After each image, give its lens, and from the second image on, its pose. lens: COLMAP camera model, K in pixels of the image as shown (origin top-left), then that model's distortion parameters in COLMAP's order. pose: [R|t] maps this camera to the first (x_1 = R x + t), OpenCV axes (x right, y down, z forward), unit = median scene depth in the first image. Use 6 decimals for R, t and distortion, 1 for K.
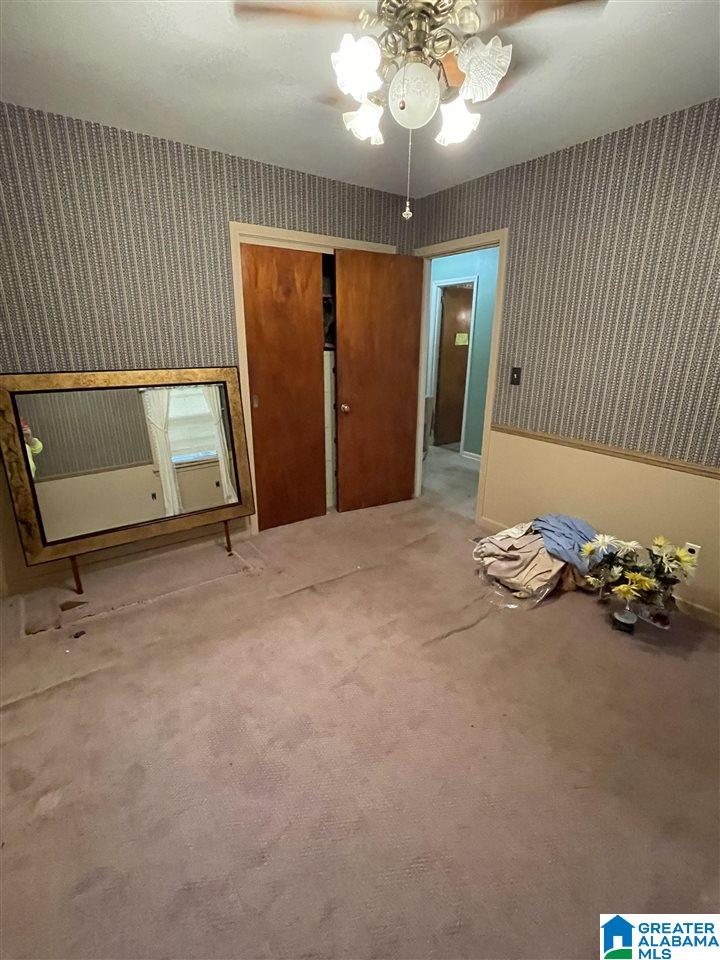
lens RADIAL K [[453.9, 0, 360.0], [0, 453.9, 480.0], [0, 0, 1]] dist [-0.000328, -0.000040]
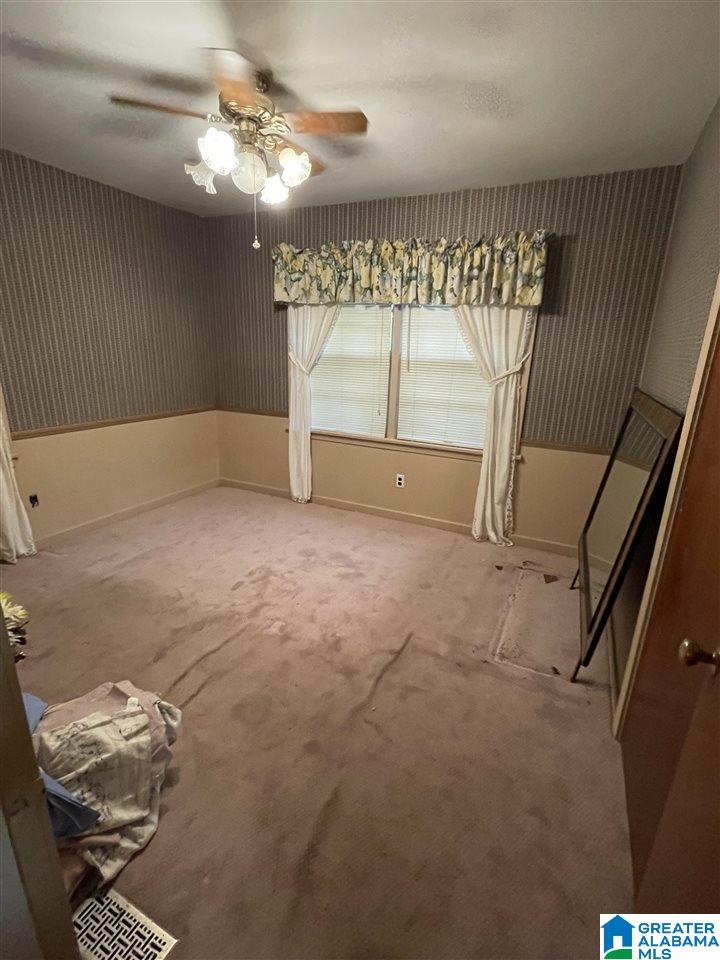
lens RADIAL K [[453.9, 0, 360.0], [0, 453.9, 480.0], [0, 0, 1]] dist [-0.000328, -0.000040]
pose [[-0.876471, 0.107558, -0.469286, 0.349404], [-0.182290, 0.828023, 0.530235, -0.511337], [0.445611, 0.550281, -0.706131, 1.601551]]
